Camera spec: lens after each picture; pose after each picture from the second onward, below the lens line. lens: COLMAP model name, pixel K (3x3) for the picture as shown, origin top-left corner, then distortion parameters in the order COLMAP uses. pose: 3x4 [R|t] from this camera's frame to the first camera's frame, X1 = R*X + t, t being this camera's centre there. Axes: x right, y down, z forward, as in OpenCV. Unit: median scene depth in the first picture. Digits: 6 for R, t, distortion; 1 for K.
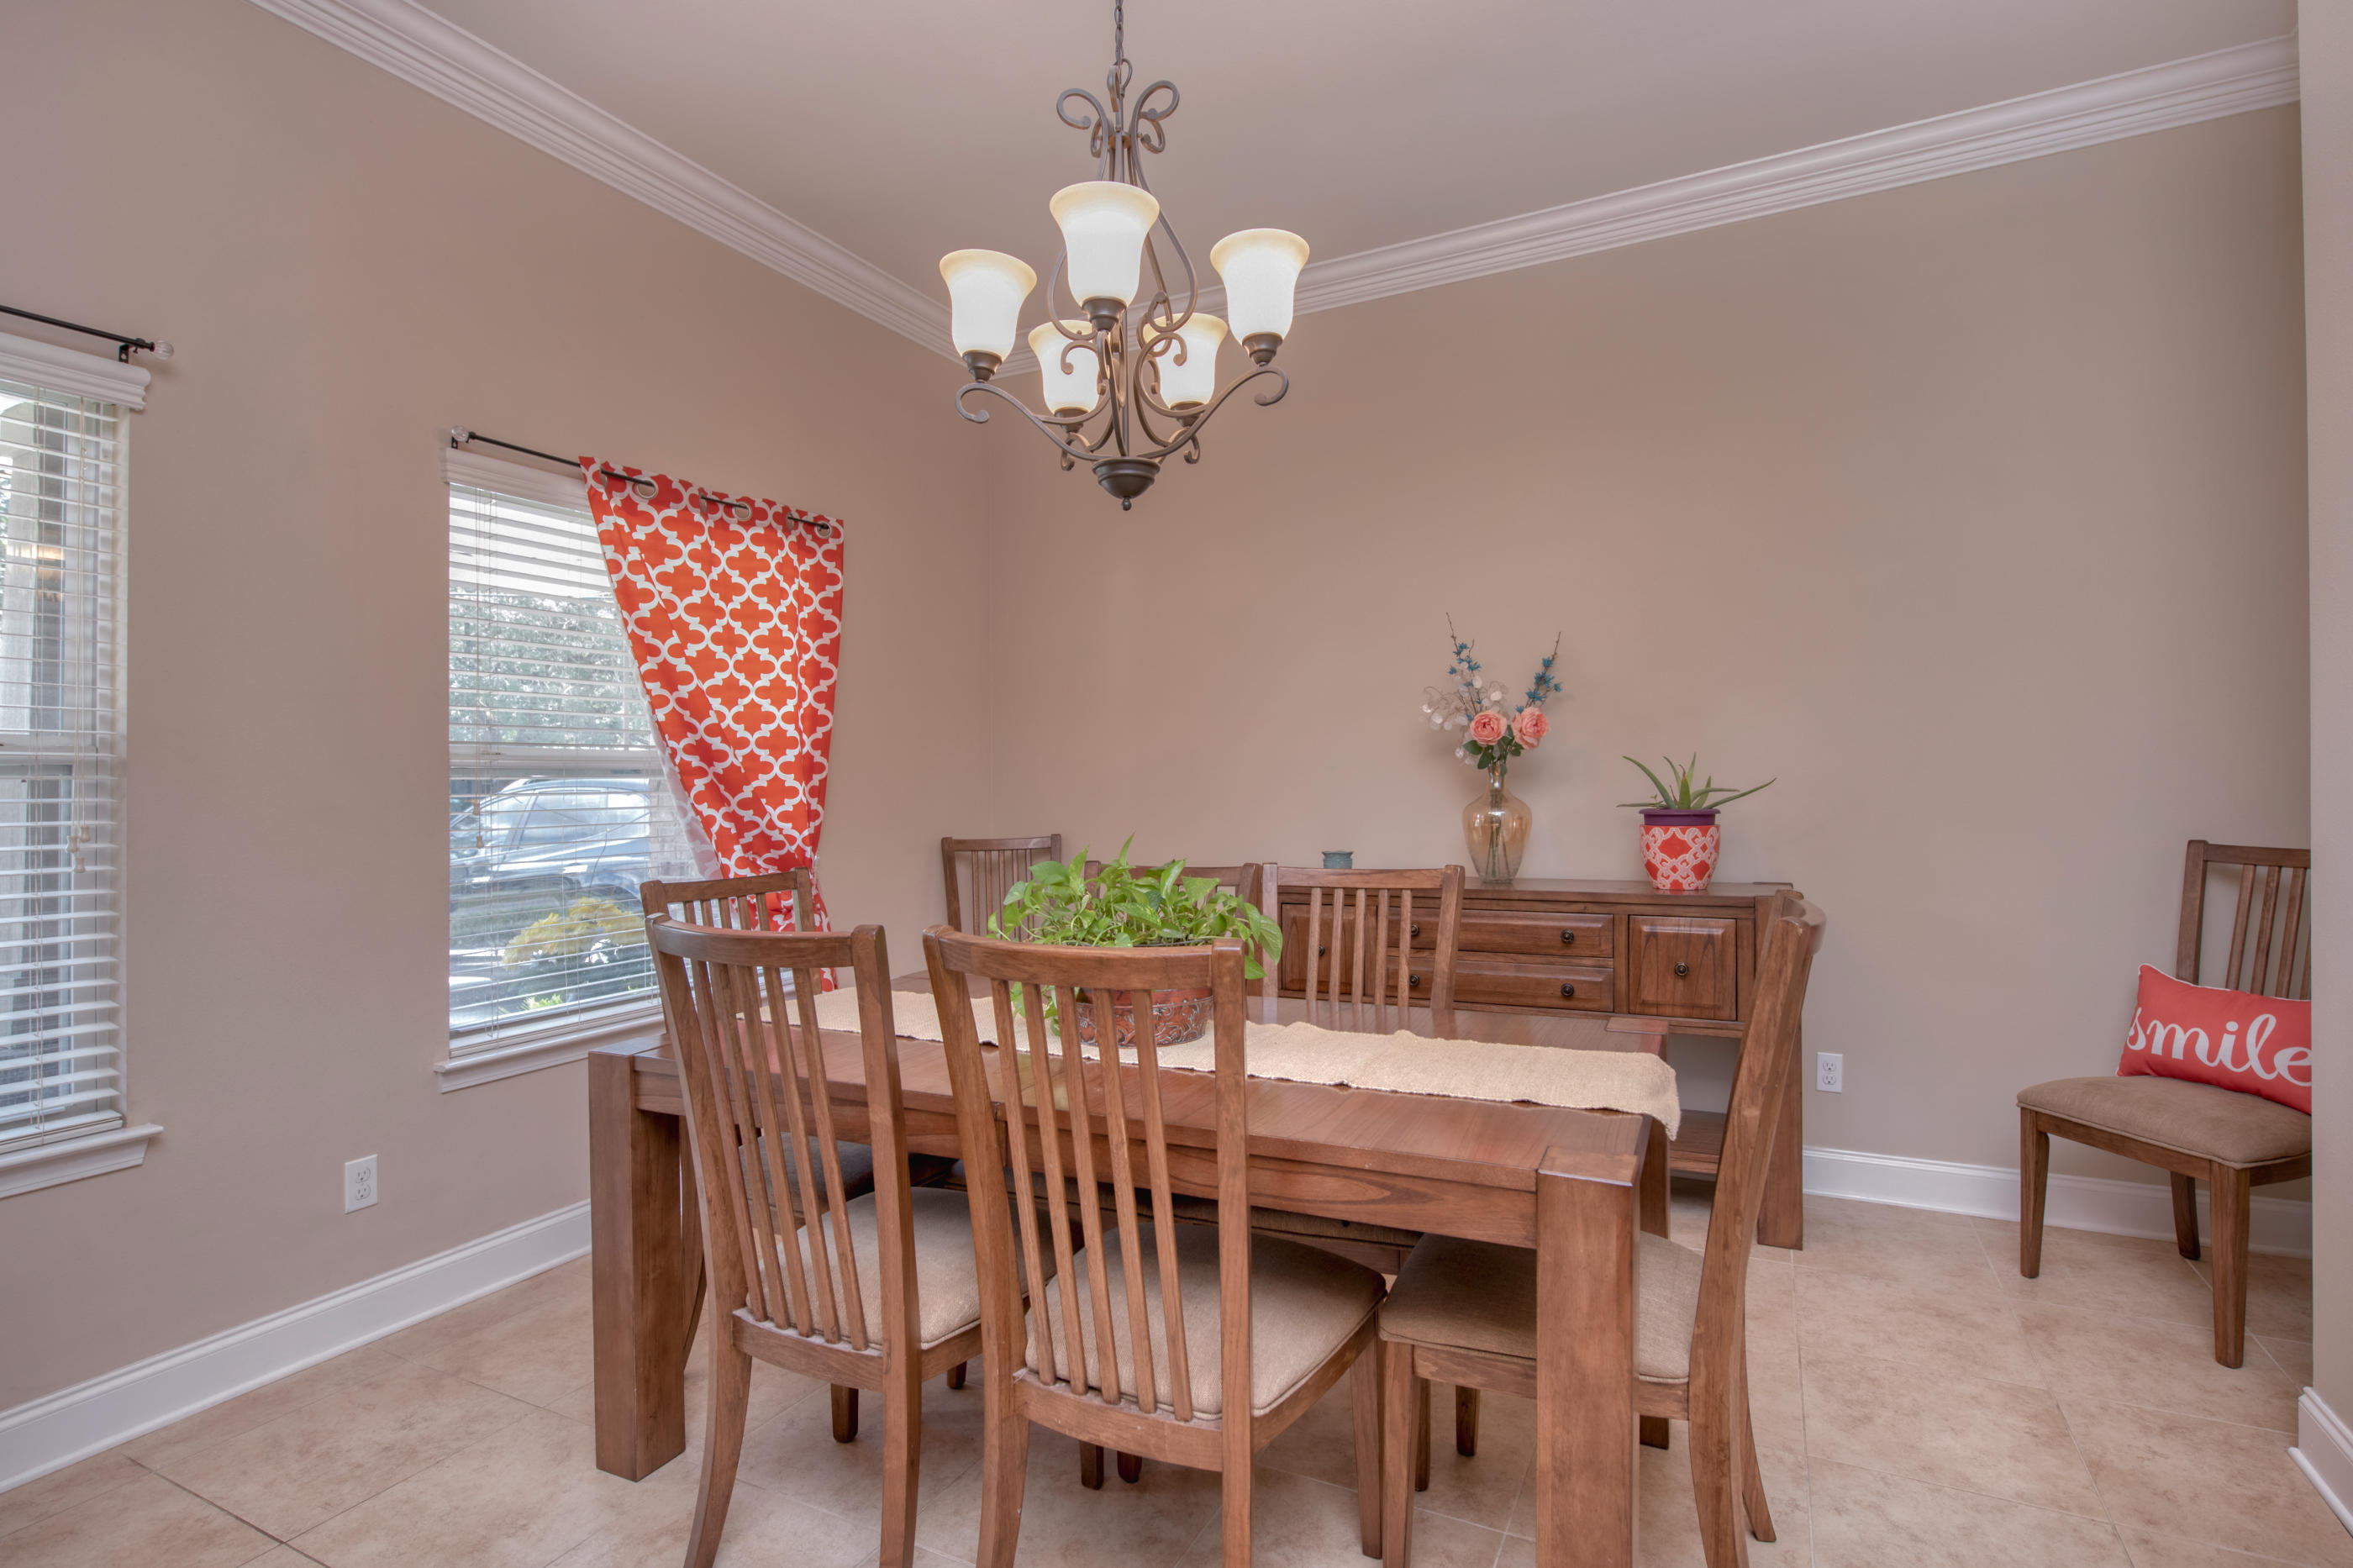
lens RADIAL K [[1120.3, 0, 1176.0], [0, 1120.3, 763.2], [0, 0, 1]] dist [0.000799, 0.000649]
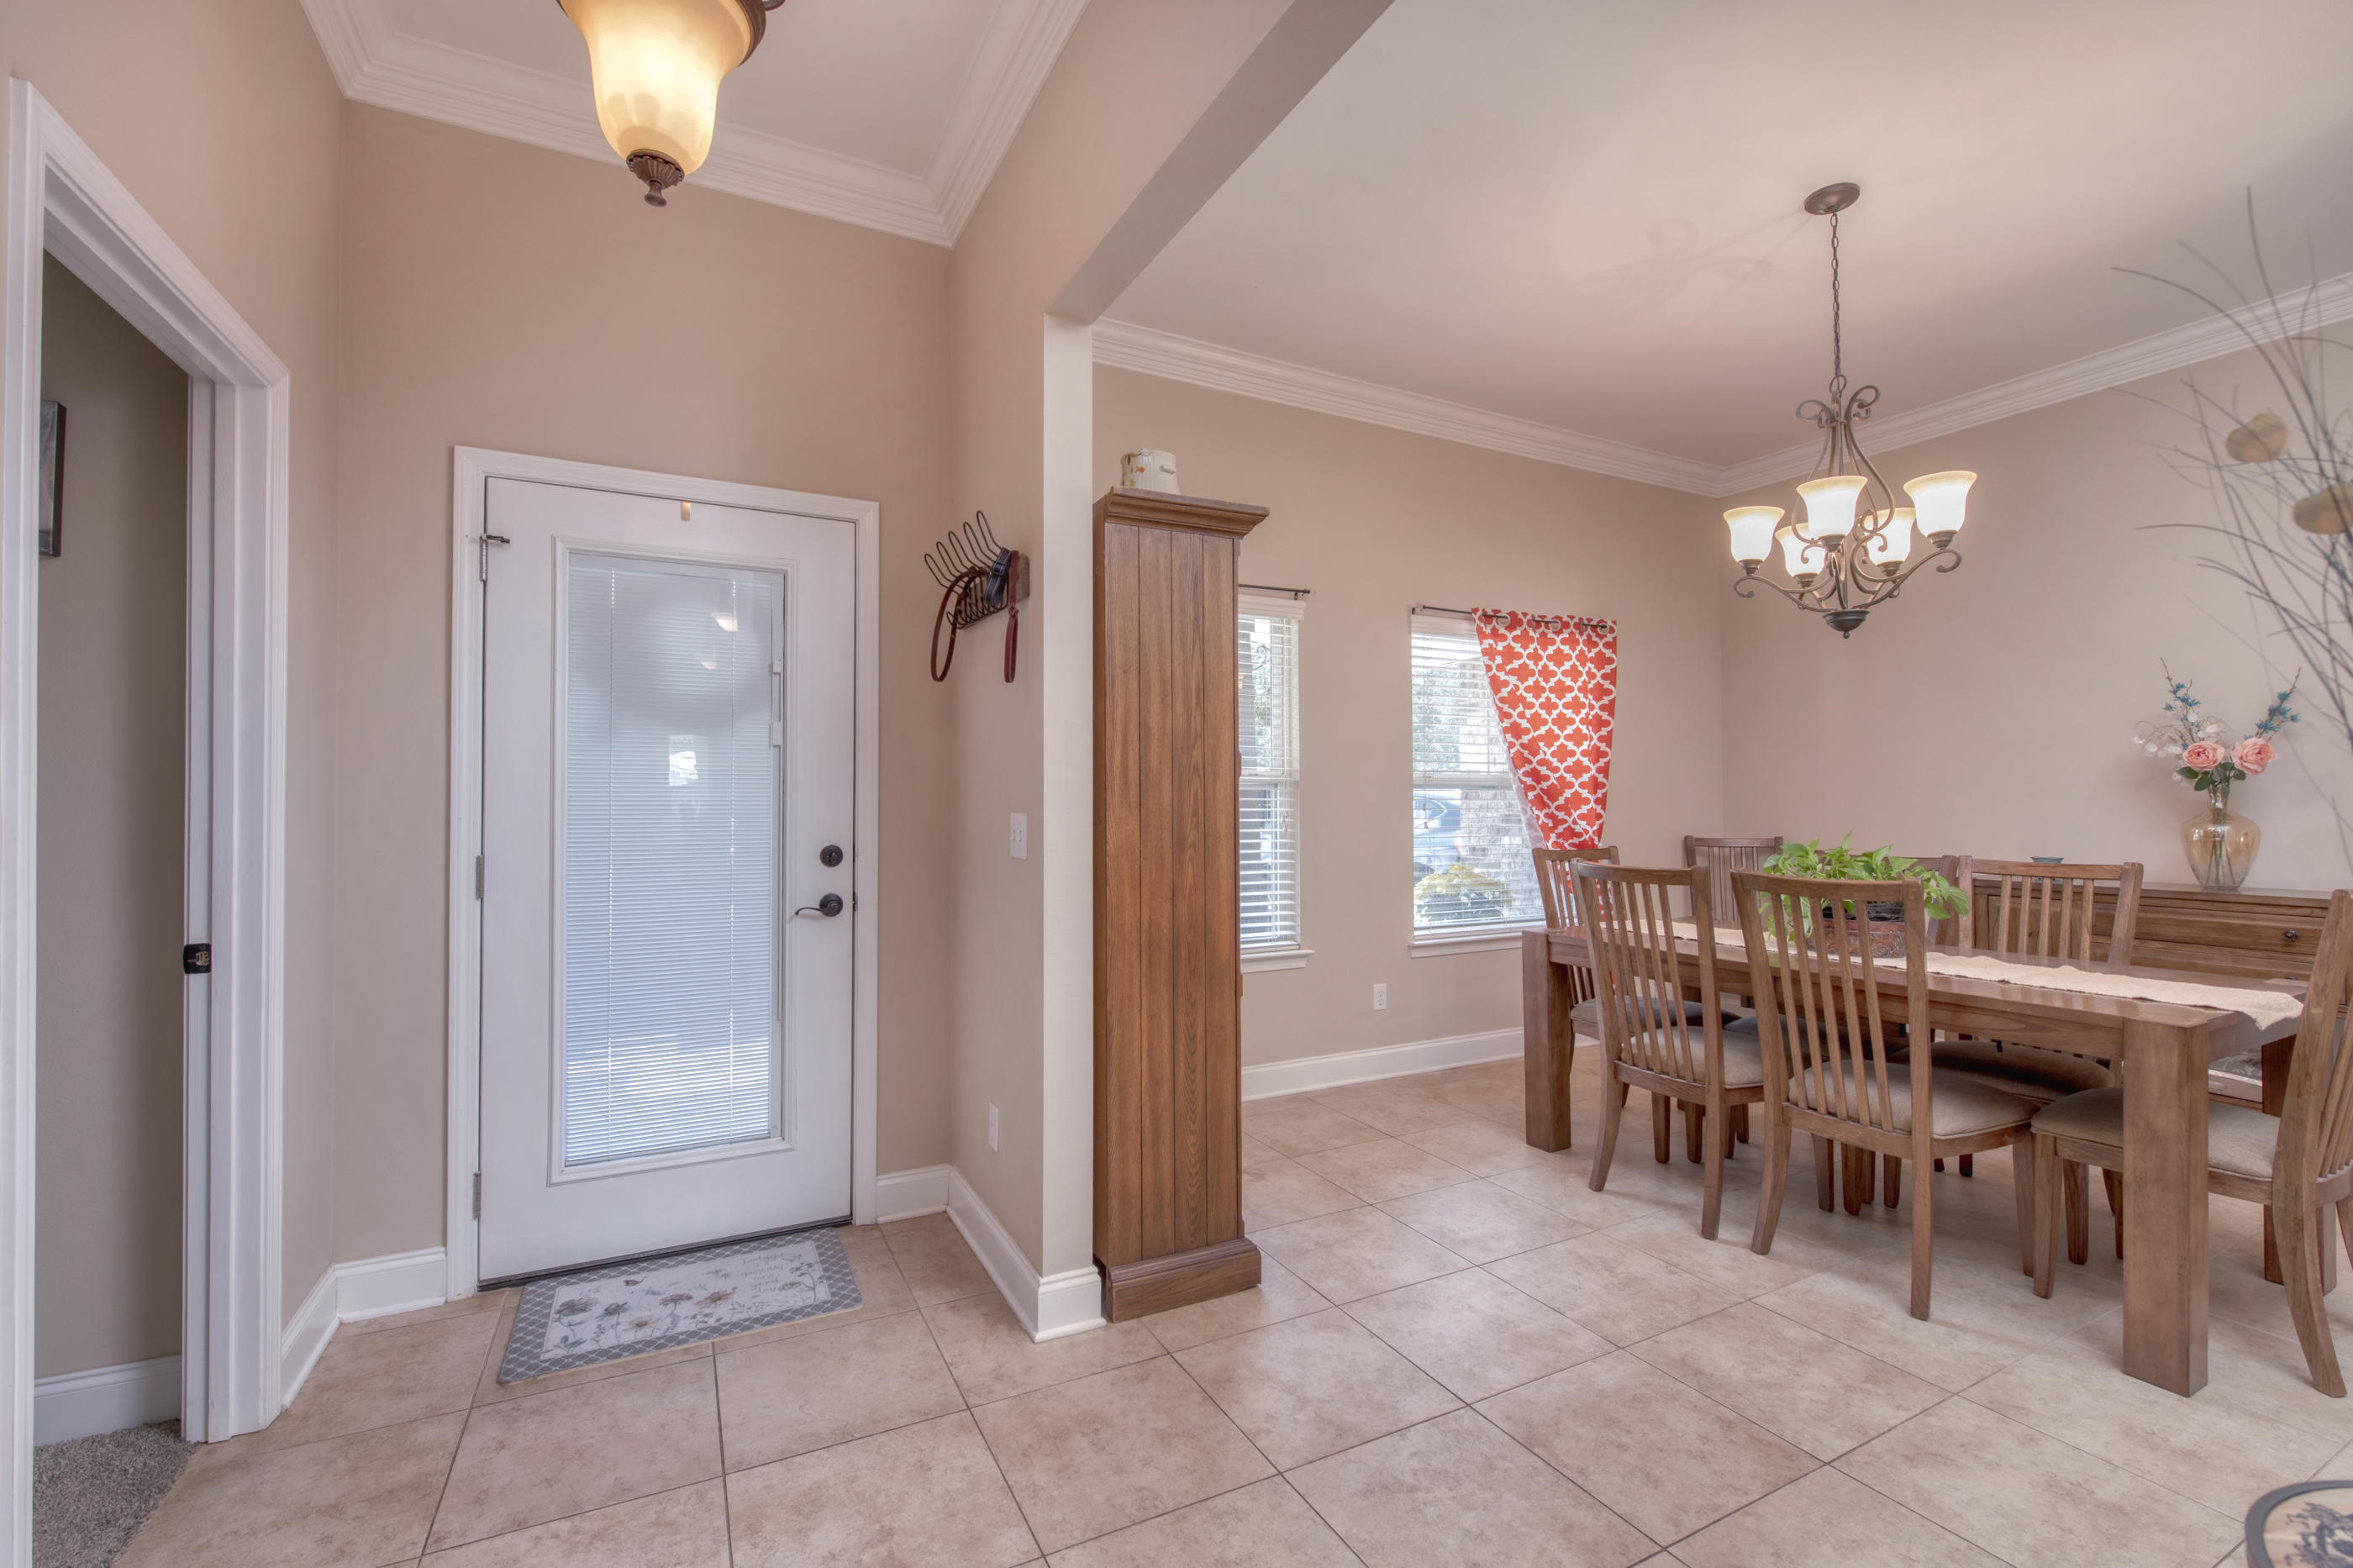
lens RADIAL K [[1006.1, 0, 1183.0], [0, 1006.1, 757.6], [0, 0, 1]] dist [0.001811, -0.008768]
pose [[0.815359, -0.008684, -0.578890, 0.010162], [-0.002876, 0.999814, -0.019049, -0.006742], [0.578948, 0.017197, 0.815183, -0.493106]]
